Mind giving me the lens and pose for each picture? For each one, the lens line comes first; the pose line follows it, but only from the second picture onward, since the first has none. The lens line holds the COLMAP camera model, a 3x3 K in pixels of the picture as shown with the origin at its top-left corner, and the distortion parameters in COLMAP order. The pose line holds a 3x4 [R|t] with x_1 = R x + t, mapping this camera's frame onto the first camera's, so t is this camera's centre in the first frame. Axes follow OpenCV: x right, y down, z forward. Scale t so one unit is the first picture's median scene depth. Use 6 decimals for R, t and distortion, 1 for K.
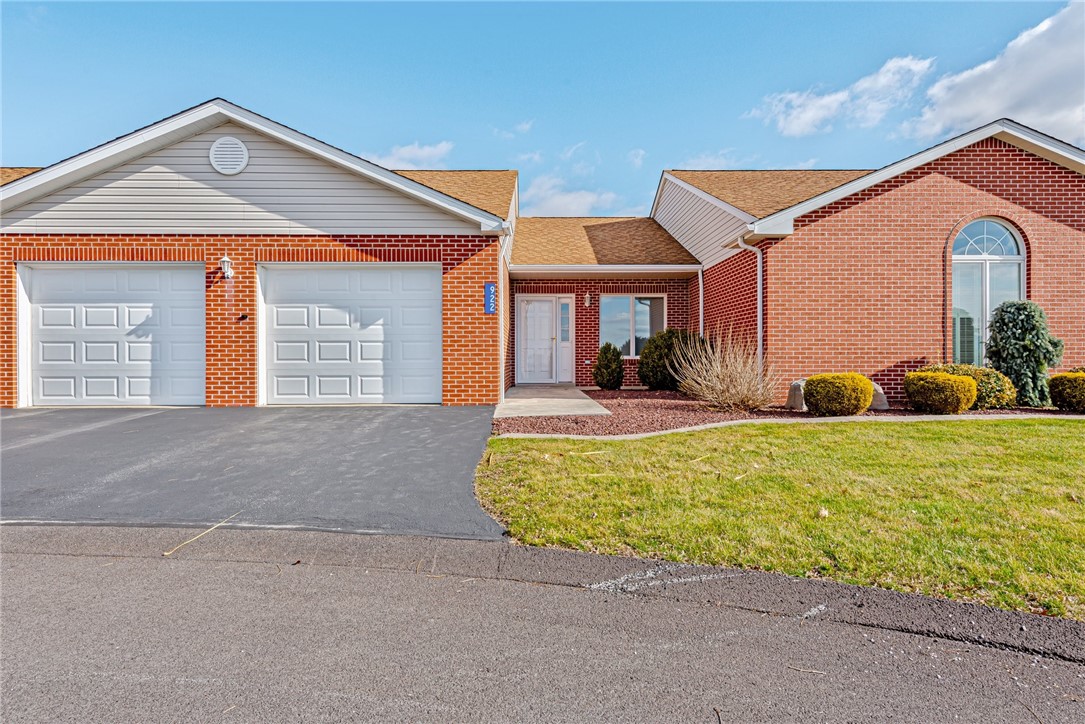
lens RADIAL K [[638.5, 0, 543.8], [0, 638.5, 362.8], [0, 0, 1]] dist [0.006922, -0.001677]
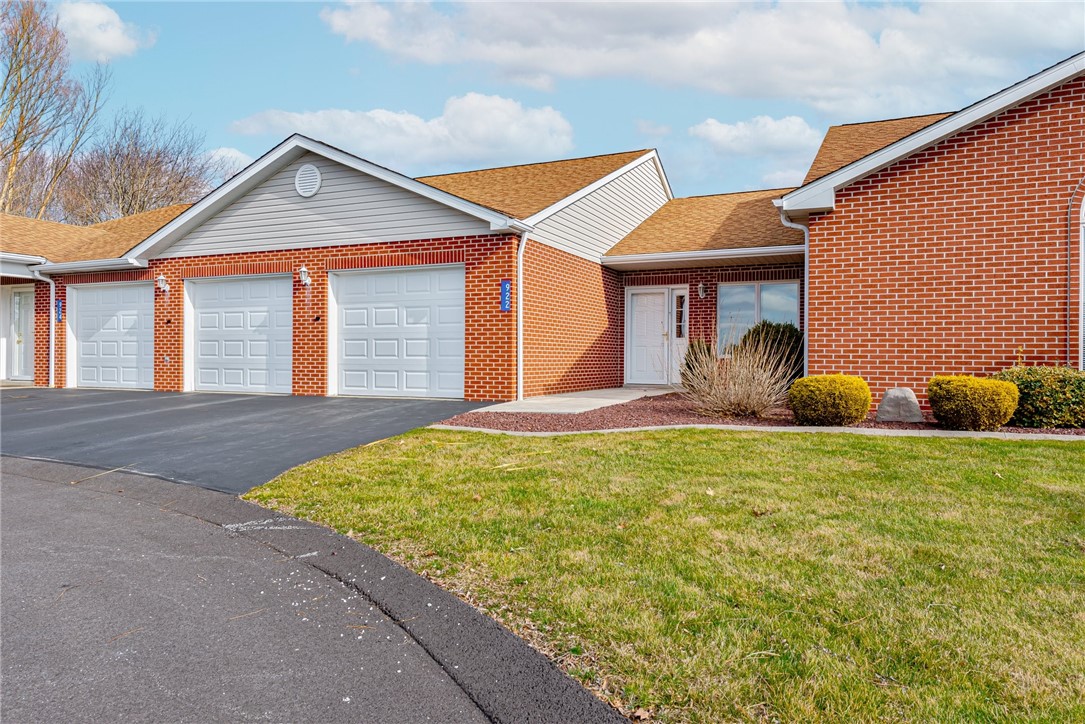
lens RADIAL K [[706.6, 0, 541.9], [0, 706.6, 358.0], [0, 0, 1]] dist [0.004581, 0.001782]
pose [[0.905875, 0.006224, -0.423499, 0.441286], [-0.007464, 0.999971, -0.001268, -0.001509], [0.423479, 0.004310, 0.905896, 0.012447]]
